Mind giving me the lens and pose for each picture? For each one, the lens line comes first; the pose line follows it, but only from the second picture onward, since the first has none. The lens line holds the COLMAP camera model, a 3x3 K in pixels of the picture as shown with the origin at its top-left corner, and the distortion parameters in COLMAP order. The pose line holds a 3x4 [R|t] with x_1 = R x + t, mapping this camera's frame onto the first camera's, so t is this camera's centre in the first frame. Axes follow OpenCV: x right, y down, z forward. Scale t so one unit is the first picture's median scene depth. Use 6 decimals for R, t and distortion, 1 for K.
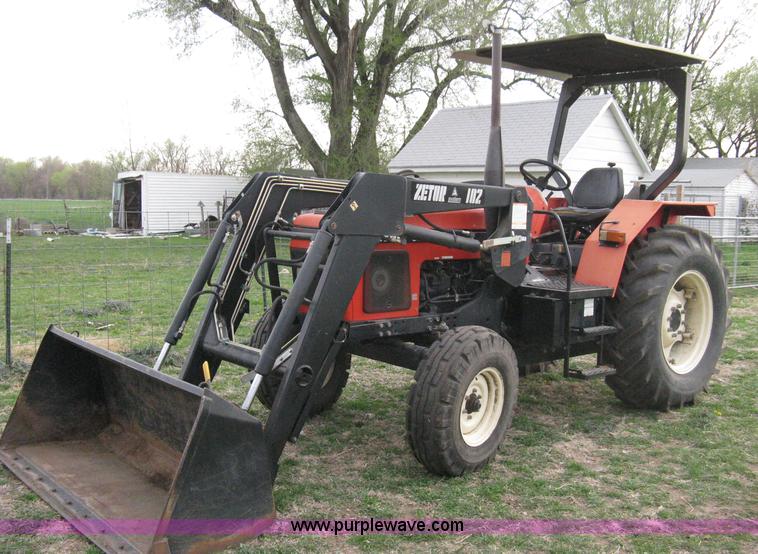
lens RADIAL K [[813.1, 0, 379.0], [0, 813.1, 277.0], [0, 0, 1]] dist [-0.114281, 0.005486]
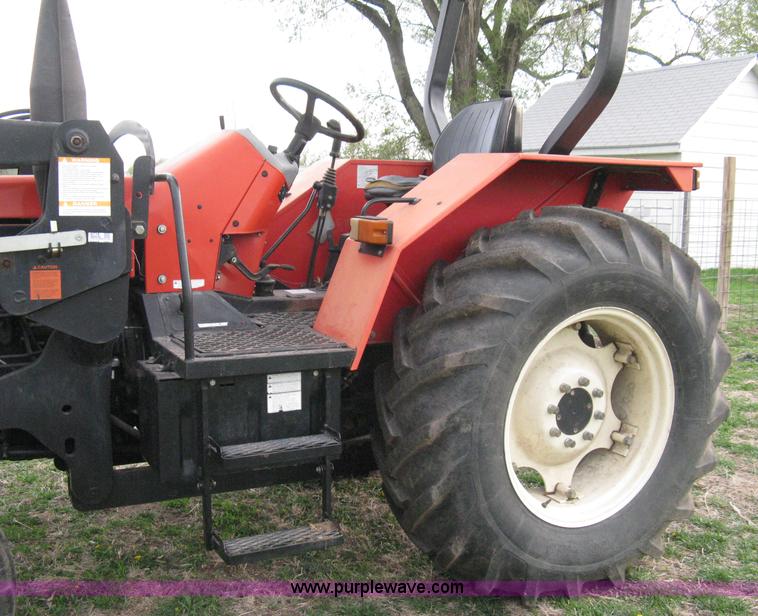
lens RADIAL K [[818.6, 0, 379.0], [0, 818.6, 308.0], [0, 0, 1]] dist [-0.123581, 0.022631]
pose [[0.974366, 0.023720, -0.223715, 0.395904], [-0.014443, 0.998970, 0.043014, -0.027663], [0.224504, -0.038680, 0.973705, 0.557671]]
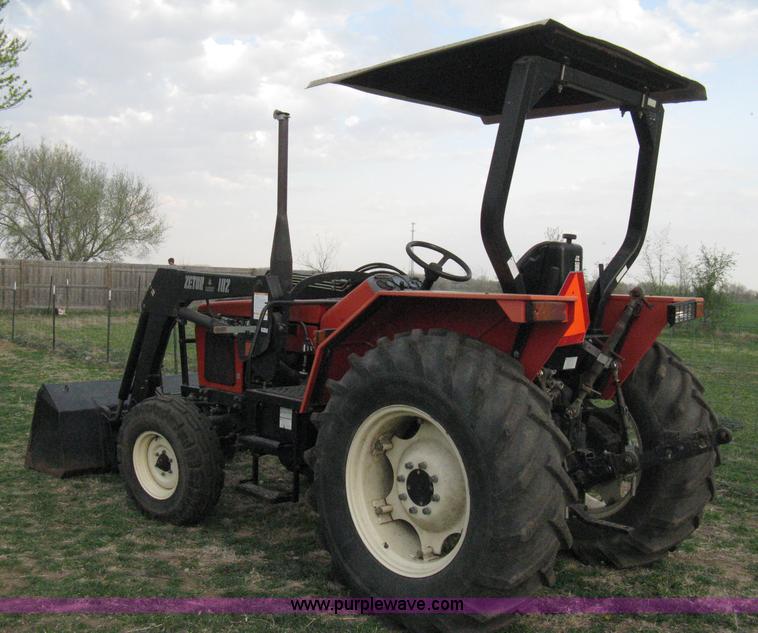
lens RADIAL K [[843.6, 0, 379.0], [0, 843.6, 316.5], [0, 0, 1]] dist [-0.139754, 0.015784]
pose [[0.057249, 0.019970, -0.998160, 1.083220], [-0.120176, 0.992668, 0.012968, -0.085239], [0.991101, 0.119212, 0.059229, 0.995383]]
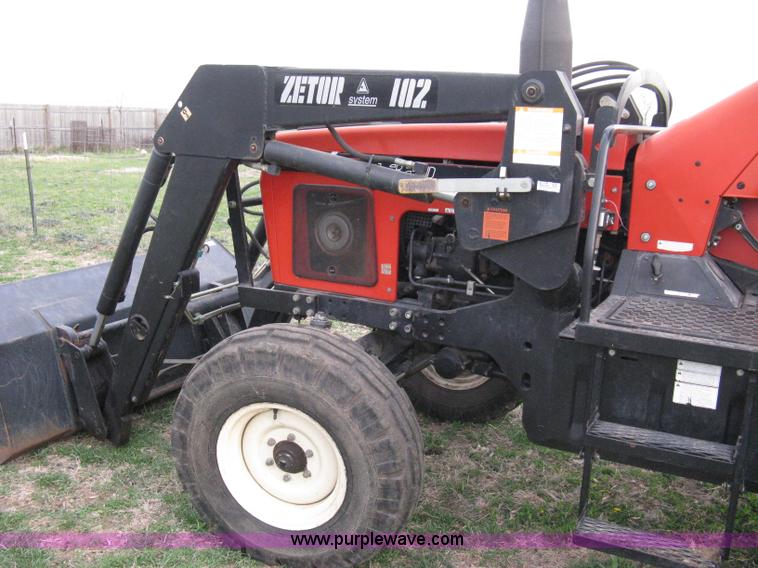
lens RADIAL K [[757.4, 0, 379.0], [0, 757.4, 284.0], [0, 0, 1]] dist [-0.192004, 0.217212]
pose [[0.351777, 0.180105, -0.918594, 0.498723], [-0.105572, 0.982689, 0.152242, -0.044023], [0.930111, 0.043423, 0.364701, 0.707185]]
